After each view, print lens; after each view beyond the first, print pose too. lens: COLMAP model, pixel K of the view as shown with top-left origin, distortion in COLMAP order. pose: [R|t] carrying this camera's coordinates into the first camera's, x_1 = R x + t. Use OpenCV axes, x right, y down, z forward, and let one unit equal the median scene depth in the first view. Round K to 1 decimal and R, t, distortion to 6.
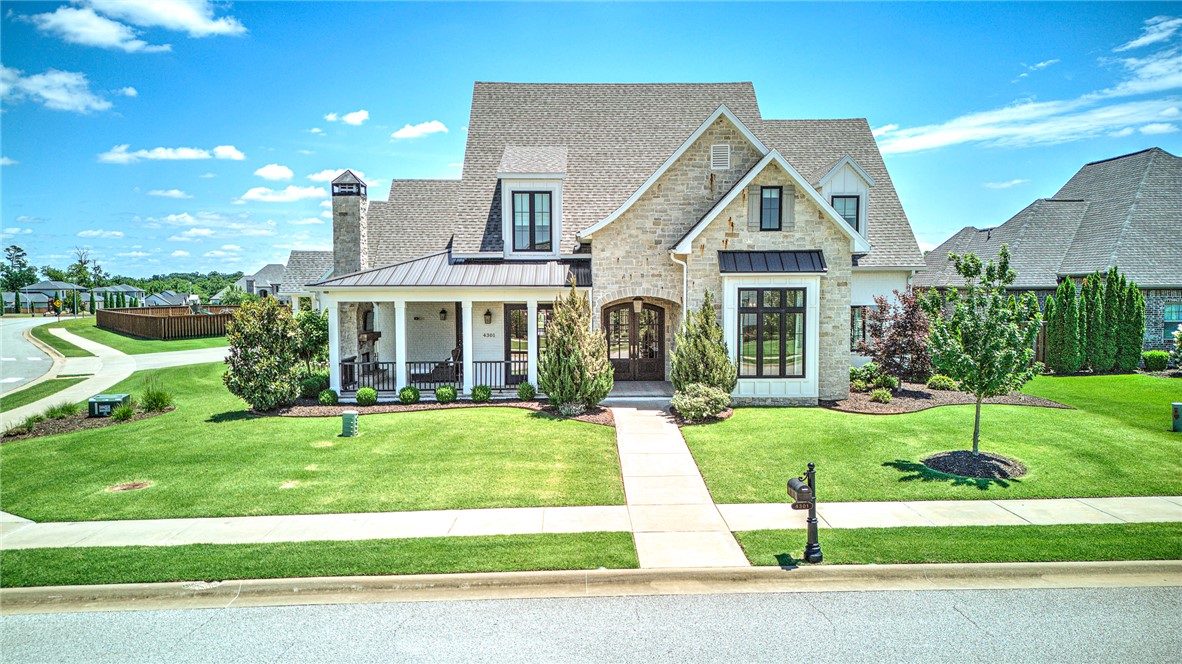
lens RADIAL K [[843.2, 0, 591.0], [0, 843.2, 332.0], [0, 0, 1]] dist [0.027369, -0.003470]
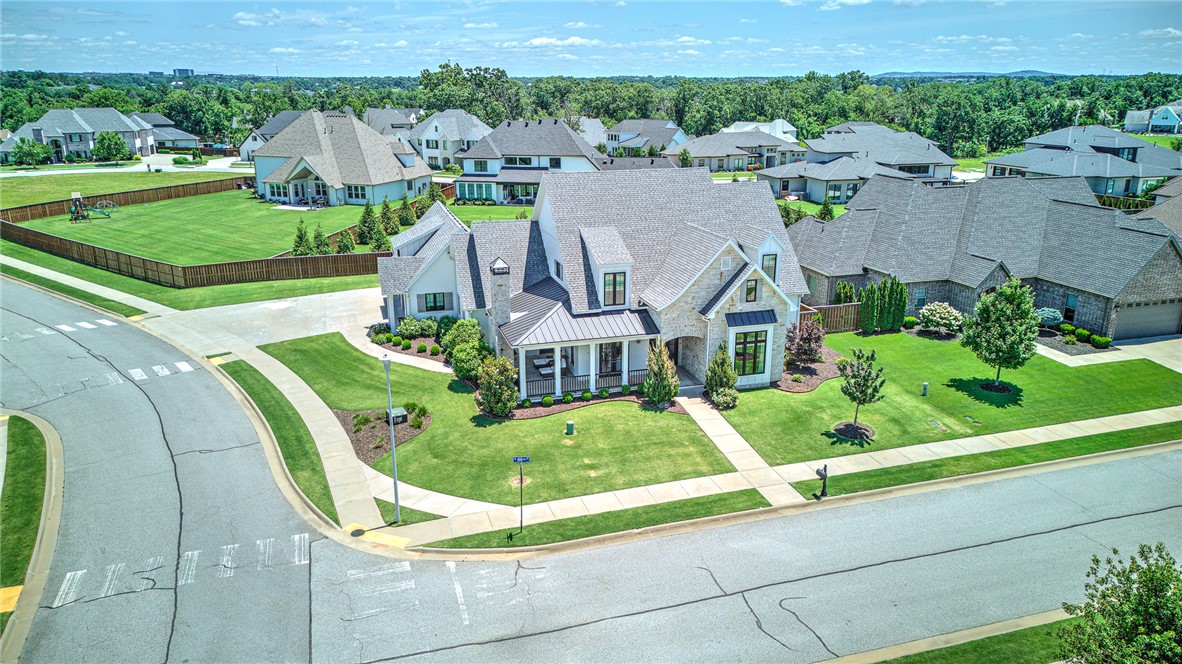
lens RADIAL K [[843.2, 0, 591.0], [0, 843.2, 332.0], [0, 0, 1]] dist [0.027369, -0.003470]
pose [[0.964737, -0.072043, 0.253165, -0.641712], [0.011368, 0.972320, 0.233374, -0.512493], [-0.262970, -0.222267, 0.938852, -0.746285]]
